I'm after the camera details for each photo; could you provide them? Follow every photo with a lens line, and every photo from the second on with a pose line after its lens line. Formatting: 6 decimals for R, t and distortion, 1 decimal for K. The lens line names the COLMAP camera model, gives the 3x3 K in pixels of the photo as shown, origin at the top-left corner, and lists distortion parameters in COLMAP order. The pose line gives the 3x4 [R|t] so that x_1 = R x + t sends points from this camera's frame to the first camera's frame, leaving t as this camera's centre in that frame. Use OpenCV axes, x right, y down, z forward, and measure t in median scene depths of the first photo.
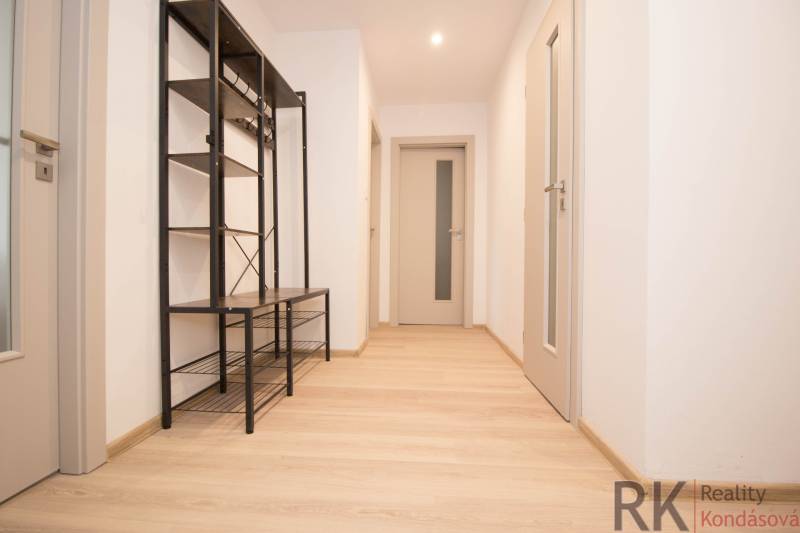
lens RADIAL K [[371.8, 0, 397.6], [0, 371.8, 264.6], [0, 0, 1]] dist [-0.004172, -0.000986]
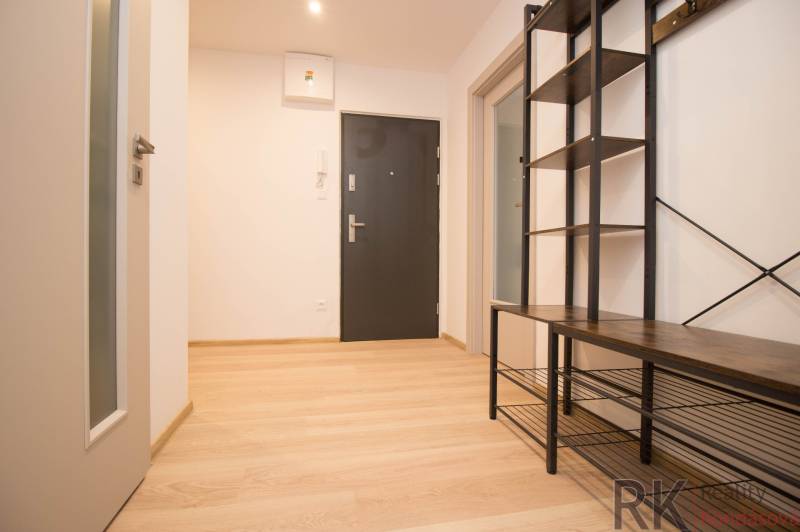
lens RADIAL K [[371.8, 0, 397.6], [0, 371.8, 264.1], [0, 0, 1]] dist [-0.004172, -0.000986]
pose [[-0.955060, -0.004962, -0.296370, 0.188792], [-0.009066, 0.999881, 0.012477, -0.017335], [0.296273, 0.014603, -0.954992, 1.800180]]
